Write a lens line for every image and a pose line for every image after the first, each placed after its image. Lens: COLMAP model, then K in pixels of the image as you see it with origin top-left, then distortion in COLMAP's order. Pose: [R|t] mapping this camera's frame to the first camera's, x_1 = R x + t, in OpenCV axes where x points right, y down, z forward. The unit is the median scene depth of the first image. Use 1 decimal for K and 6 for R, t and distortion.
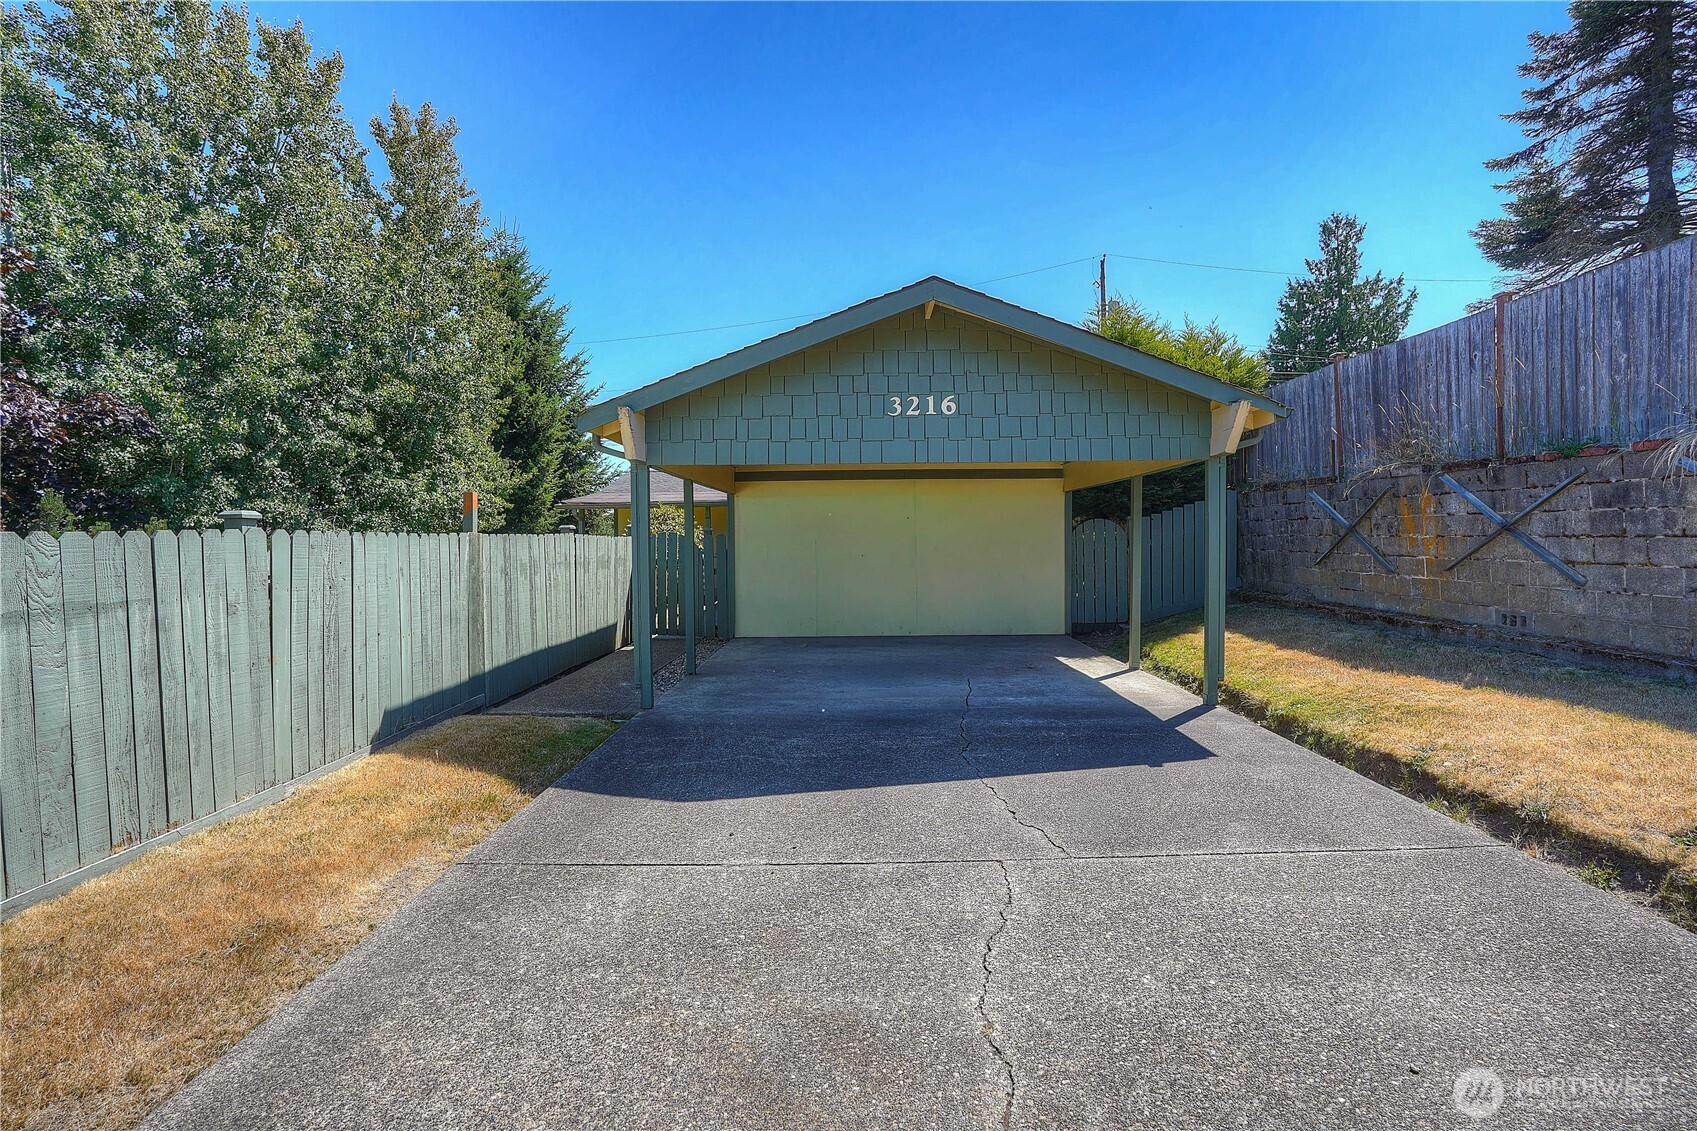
lens RADIAL K [[787.7, 0, 847.2], [0, 787.7, 563.9], [0, 0, 1]] dist [-0.063515, 0.022622]
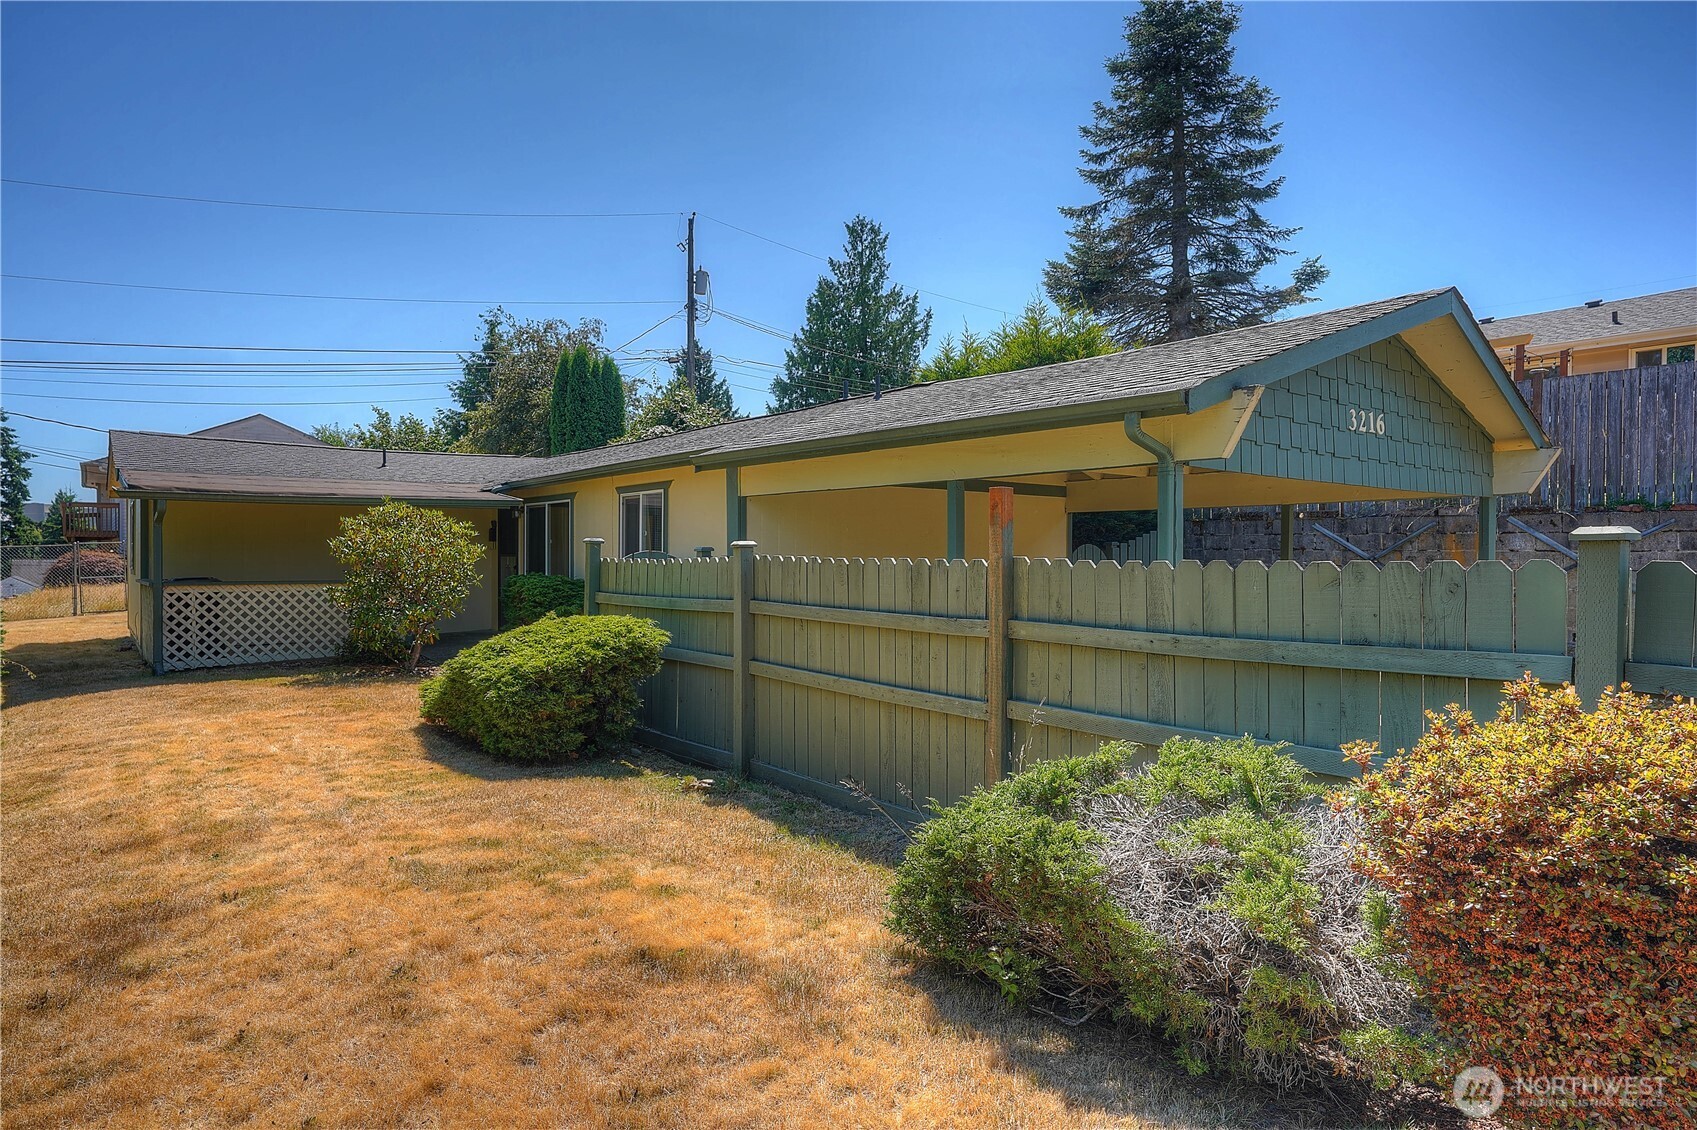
lens RADIAL K [[998.6, 0, 844.0], [0, 998.6, 558.2], [0, 0, 1]] dist [-0.030095, 0.021972]
pose [[0.778536, 0.010579, 0.627510, -0.587434], [0.008779, 0.999577, -0.027744, -0.012052], [-0.627538, 0.027109, 0.778114, 0.277459]]
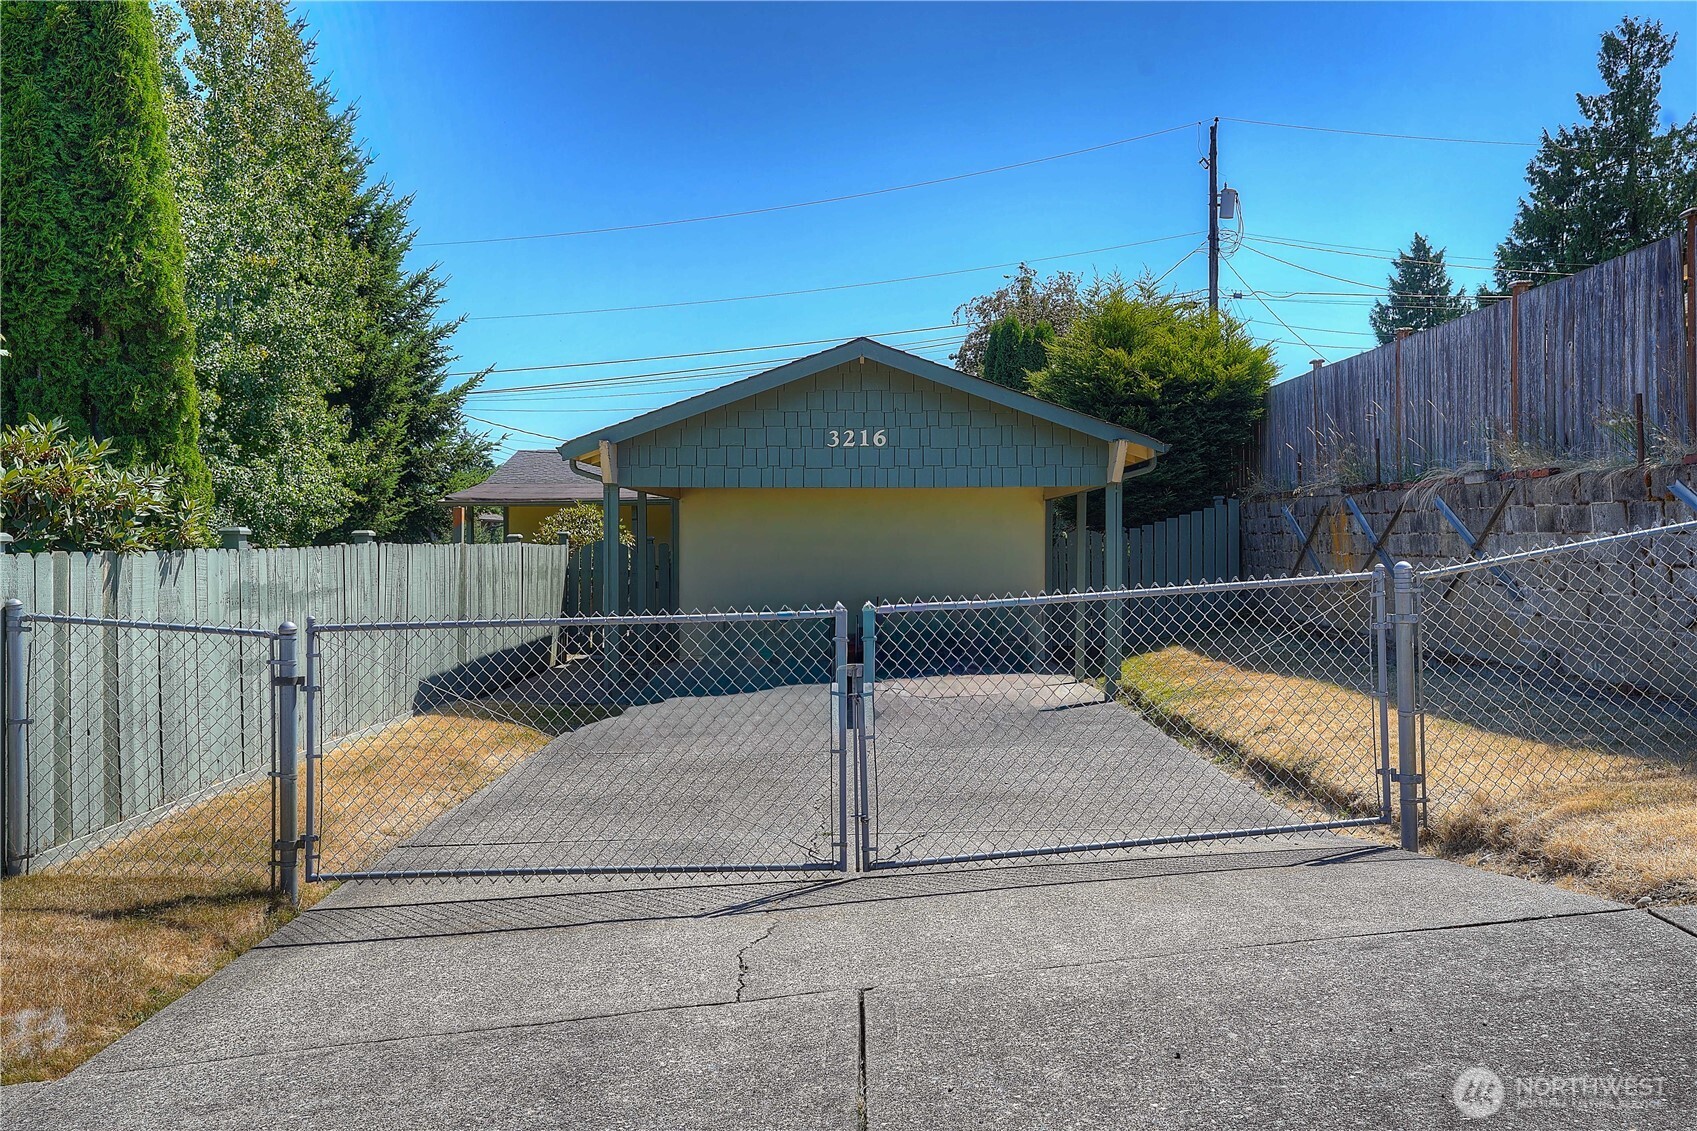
lens RADIAL K [[1412.1, 0, 842.9], [0, 1412.1, 566.2], [0, 0, 1]] dist [0.036038, 0.028395]
pose [[0.999952, 0.008999, 0.003910, 0.037751], [-0.008939, 0.999846, -0.015088, 0.010798], [-0.004045, 0.015052, 0.999879, -0.600706]]
